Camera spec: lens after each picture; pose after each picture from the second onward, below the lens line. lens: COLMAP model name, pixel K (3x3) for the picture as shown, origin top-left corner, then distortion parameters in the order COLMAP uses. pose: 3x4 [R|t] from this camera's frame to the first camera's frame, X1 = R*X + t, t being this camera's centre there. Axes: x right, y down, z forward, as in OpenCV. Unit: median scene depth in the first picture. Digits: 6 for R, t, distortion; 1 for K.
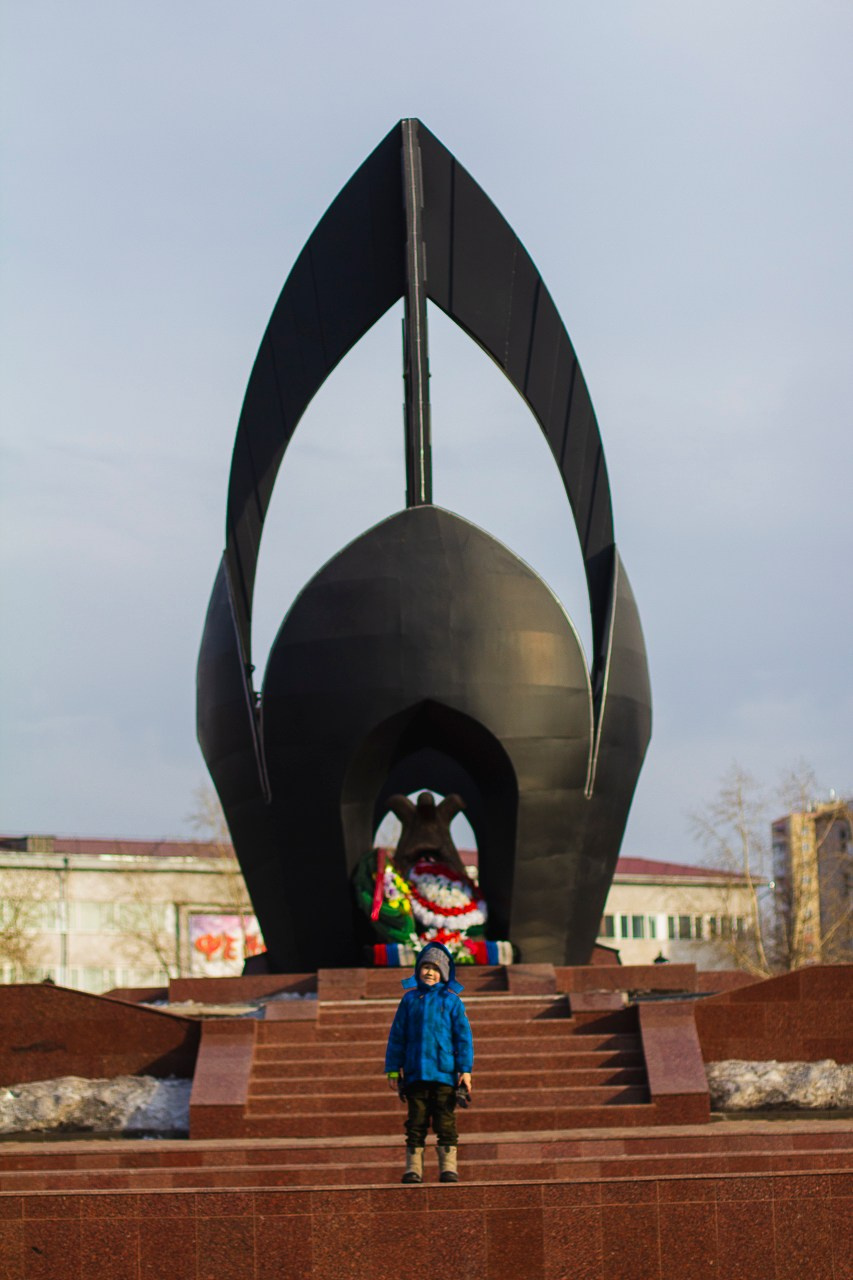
lens RADIAL K [[2993.3, 0, 426.5], [0, 2993.3, 640.0], [0, 0, 1]] dist [-0.150963, 0.213065]
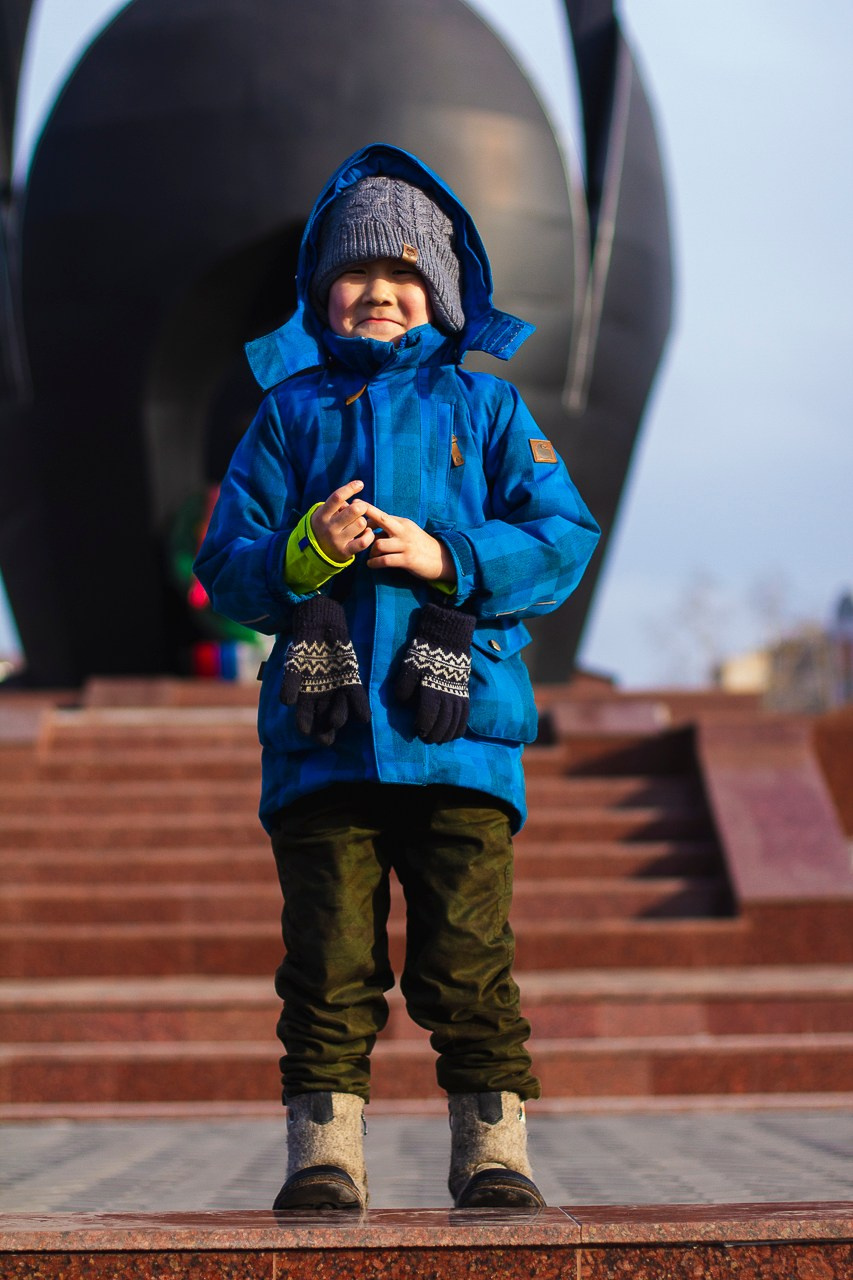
lens RADIAL K [[2993.3, 0, 426.5], [0, 2993.3, 640.0], [0, 0, 1]] dist [-0.150963, 0.213065]
pose [[0.999518, 0.019712, 0.023963, 0.015463], [-0.020888, 0.998538, 0.049856, 0.087491], [-0.022946, -0.050332, 0.998469, 0.527219]]
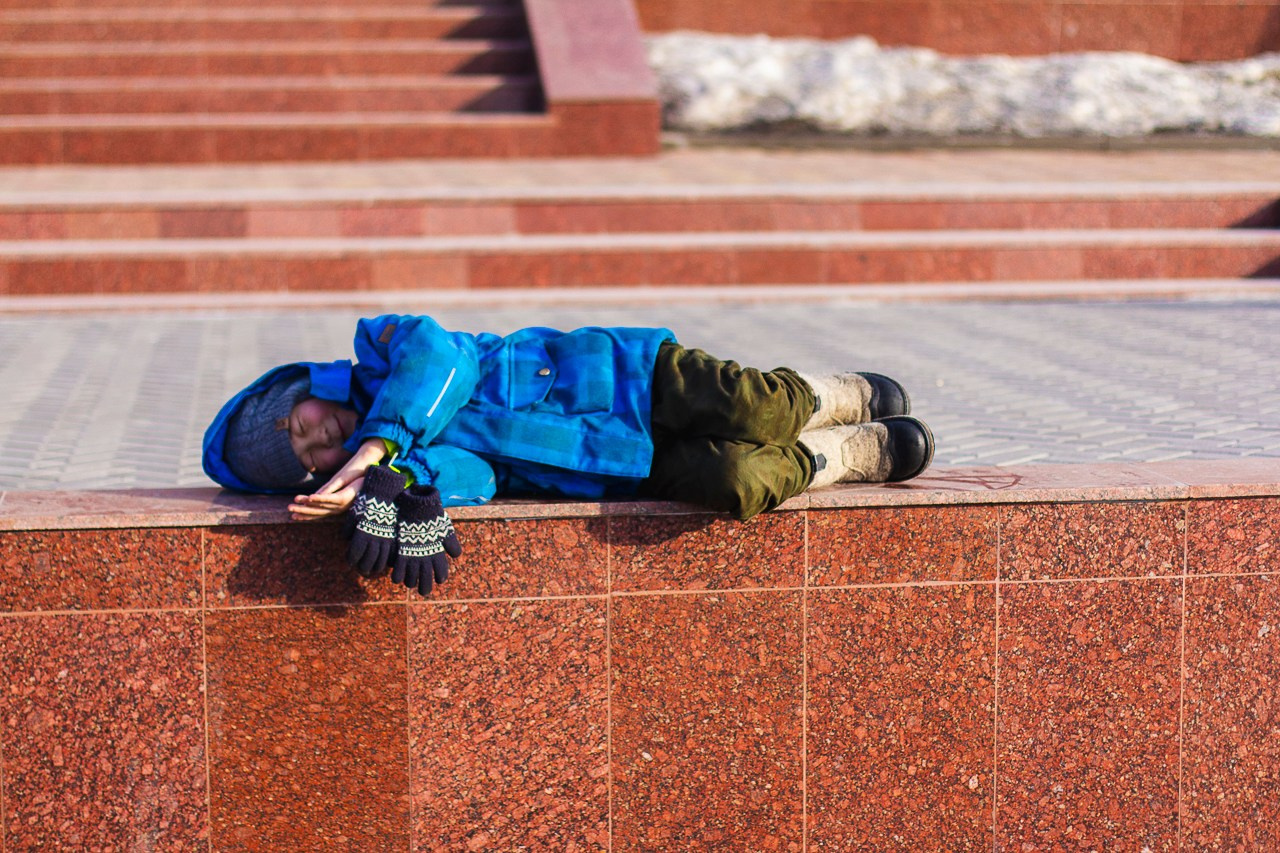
lens RADIAL K [[2993.3, 0, 640.0], [0, 2993.3, 426.5], [0, 0, 1]] dist [-0.150963, 0.213065]
pose [[0.987764, 0.007105, 0.155793, 0.010594], [-0.050326, 0.960042, 0.275294, 0.061465], [-0.147611, -0.279766, 0.948653, 0.473302]]
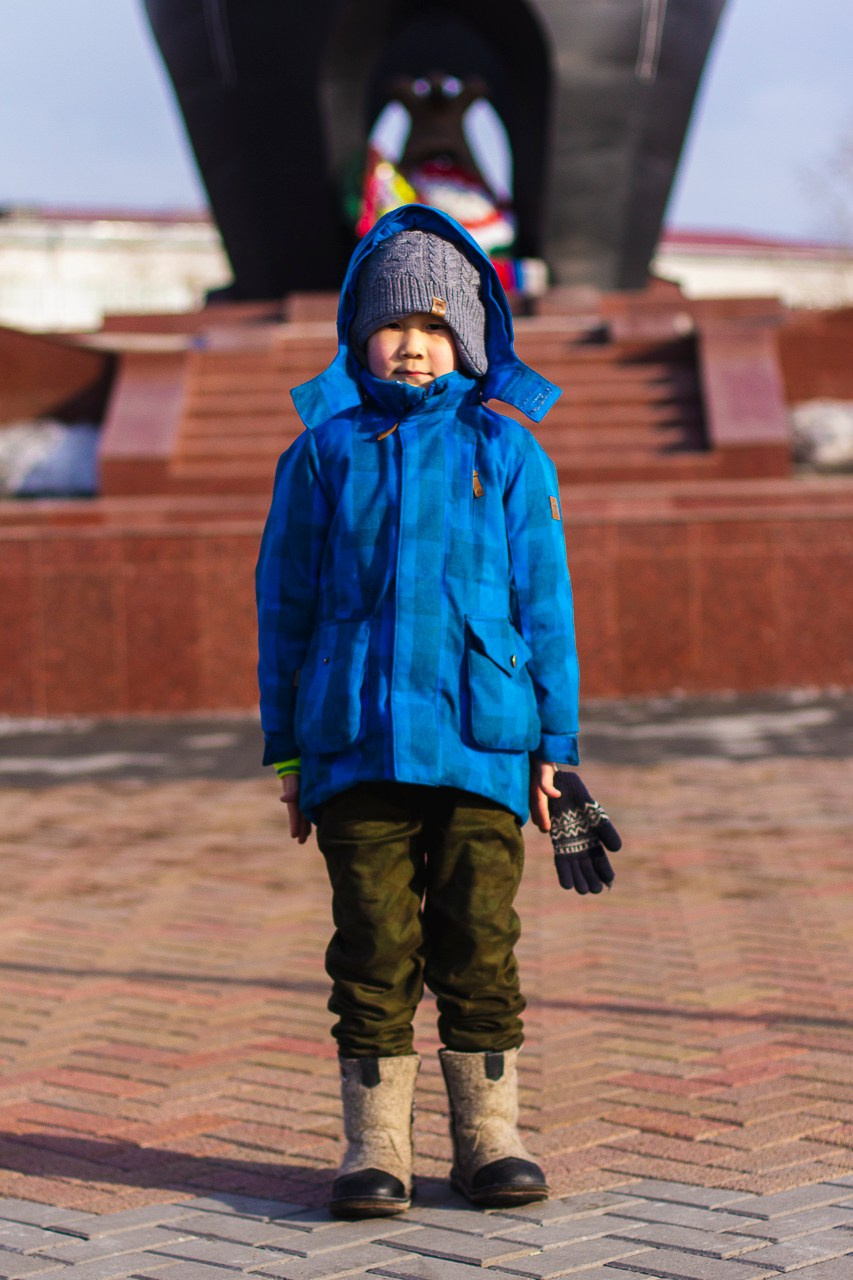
lens RADIAL K [[3473.1, 0, 426.5], [0, 3473.1, 640.0], [0, 0, 1]] dist [-0.109911, -0.270706]
pose [[0.999782, 0.000812, -0.020865, 0.020780], [0.003049, 0.982855, 0.184354, 0.038638], [0.020657, -0.184377, 0.982638, 0.126806]]
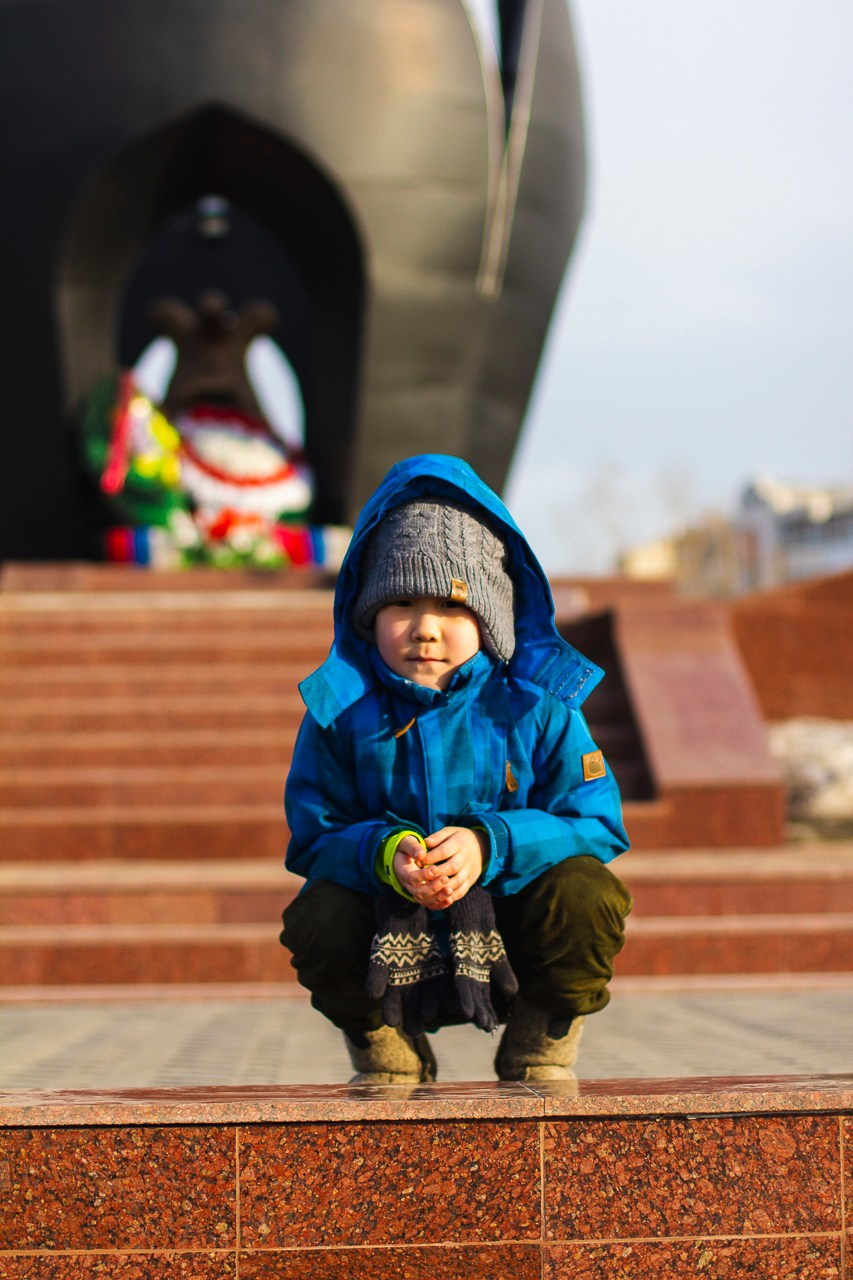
lens RADIAL K [[2993.3, 0, 426.5], [0, 2993.3, 640.0], [0, 0, 1]] dist [-0.150963, 0.213065]
pose [[0.998211, 0.018829, 0.056746, 0.013078], [-0.023680, 0.996007, 0.086073, 0.088316], [-0.054899, -0.087263, 0.994671, 0.528083]]
